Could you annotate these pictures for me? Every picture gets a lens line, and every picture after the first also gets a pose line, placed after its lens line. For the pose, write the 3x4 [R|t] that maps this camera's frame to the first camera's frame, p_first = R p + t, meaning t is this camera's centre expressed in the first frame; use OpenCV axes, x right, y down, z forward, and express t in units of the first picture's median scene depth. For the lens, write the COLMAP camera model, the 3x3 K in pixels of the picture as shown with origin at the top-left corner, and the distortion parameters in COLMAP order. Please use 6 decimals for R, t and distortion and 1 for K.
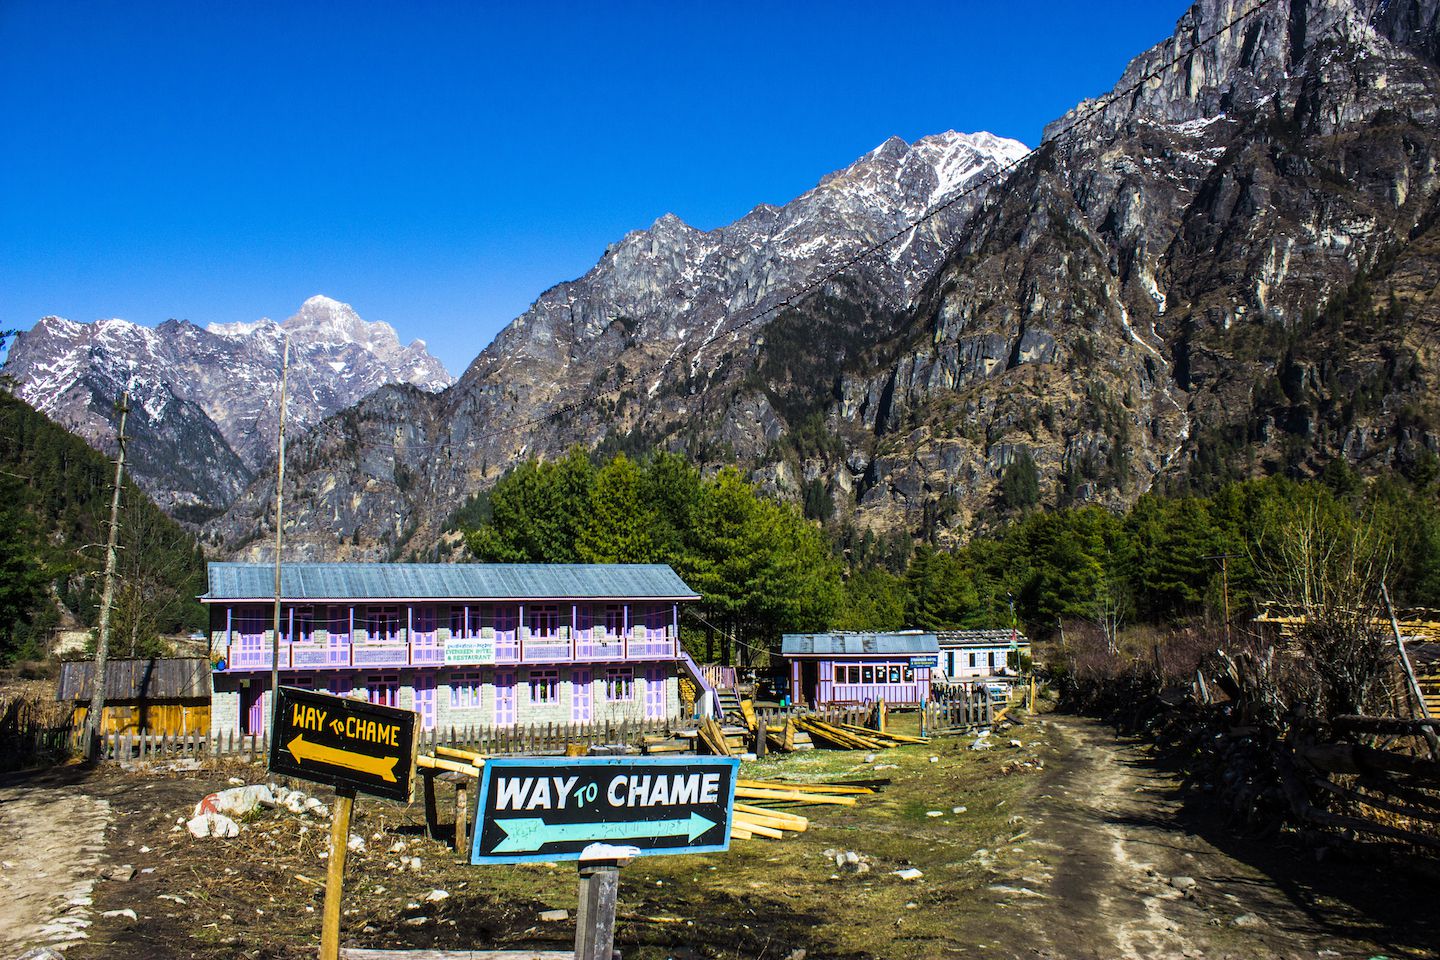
lens RADIAL K [[1223.4, 0, 720.0], [0, 1223.4, 480.0], [0, 0, 1]] dist [-0.187972, 0.193261]
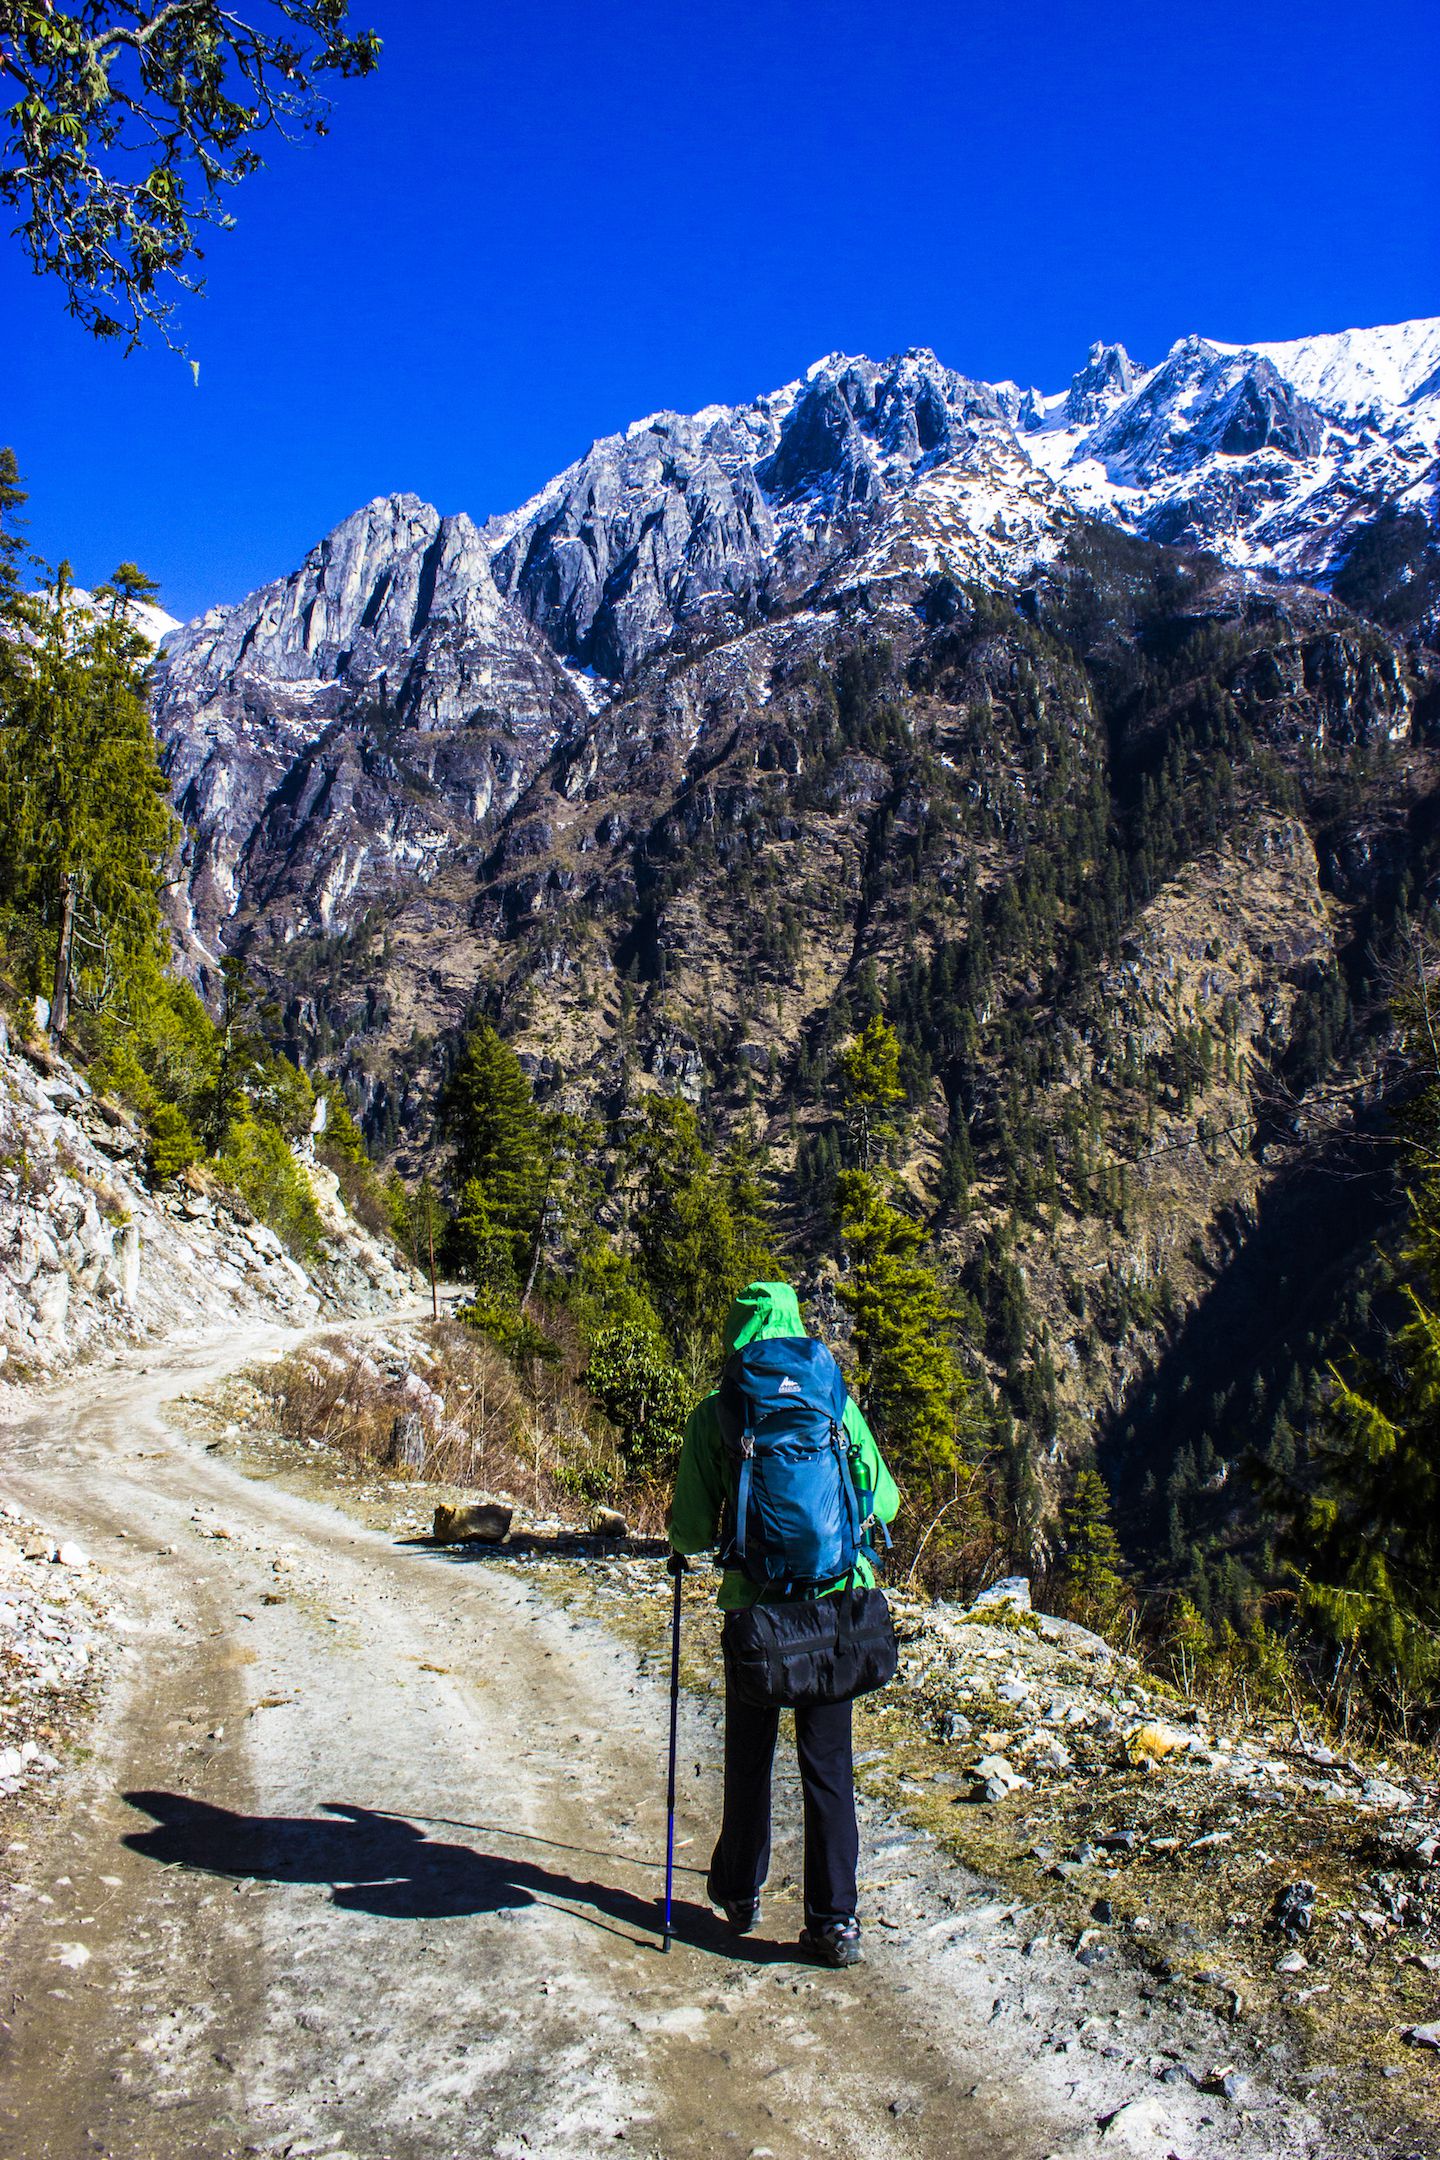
lens RADIAL K [[1924.7, 0, 720.0], [0, 1924.7, 1080.0], [0, 0, 1]] dist [-0.146530, 0.000902]
pose [[0.872068, 0.021965, 0.488891, -0.010142], [-0.023985, 0.999710, -0.002132, -0.019623], [-0.488796, -0.009867, 0.872342, -0.424705]]
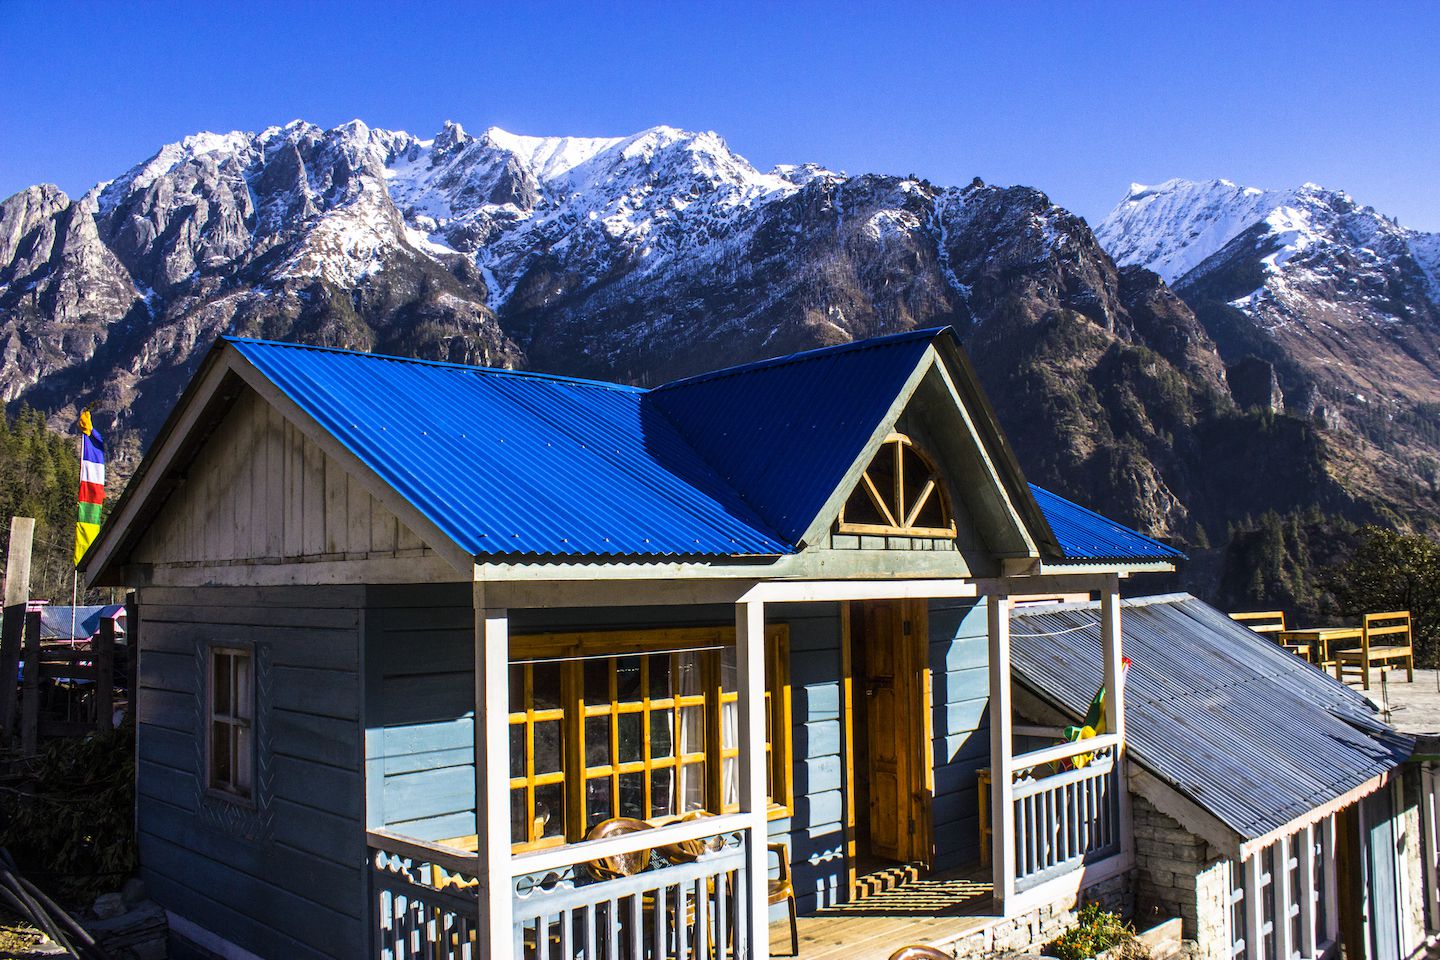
lens RADIAL K [[1223.4, 0, 720.0], [0, 1223.4, 480.0], [0, 0, 1]] dist [-0.187972, 0.193261]
pose [[0.627177, 0.061487, 0.776446, -0.229210], [-0.053936, 0.997915, -0.035458, -0.040161], [-0.777007, -0.019640, 0.629185, -0.925520]]
